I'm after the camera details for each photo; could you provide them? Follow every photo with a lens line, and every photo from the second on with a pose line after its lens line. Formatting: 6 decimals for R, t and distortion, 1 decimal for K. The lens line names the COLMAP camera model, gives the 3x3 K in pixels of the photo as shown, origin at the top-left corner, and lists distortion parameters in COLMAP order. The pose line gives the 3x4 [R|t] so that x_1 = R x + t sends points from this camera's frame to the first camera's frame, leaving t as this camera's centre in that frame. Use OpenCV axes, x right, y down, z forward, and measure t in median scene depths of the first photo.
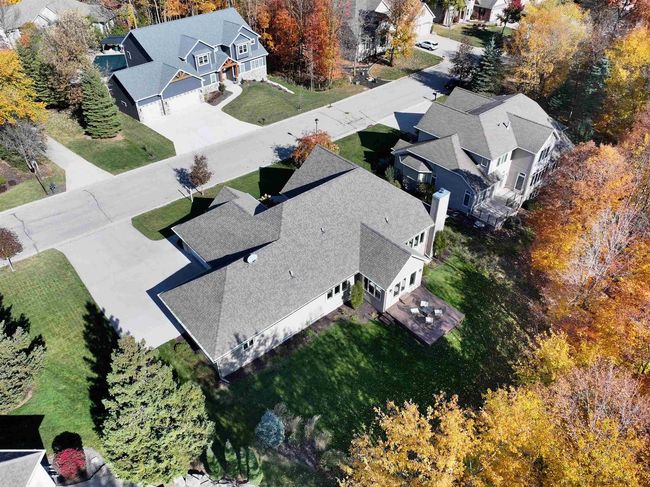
lens RADIAL K [[460.0, 0, 325.0], [0, 460.0, 243.5], [0, 0, 1]] dist [0.026988, 0.003506]
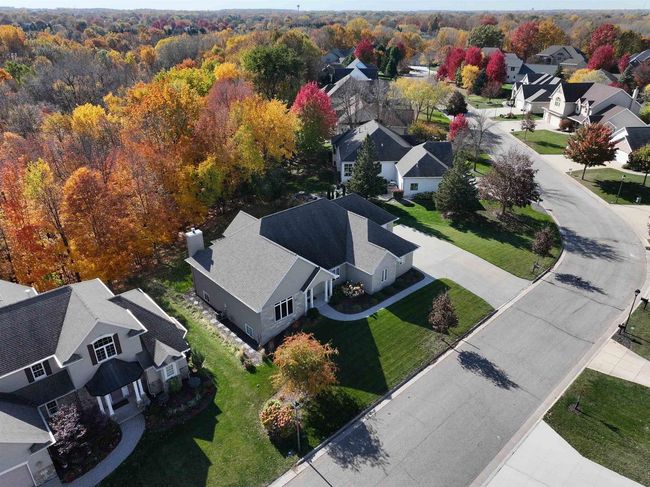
lens RADIAL K [[460.0, 0, 325.0], [0, 460.0, 243.5], [0, 0, 1]] dist [0.026988, 0.003506]
pose [[-0.999789, 0.008974, -0.018476, -0.041258], [-0.013415, 0.395909, 0.918192, -0.835589], [0.015555, 0.918246, -0.395706, 1.065233]]
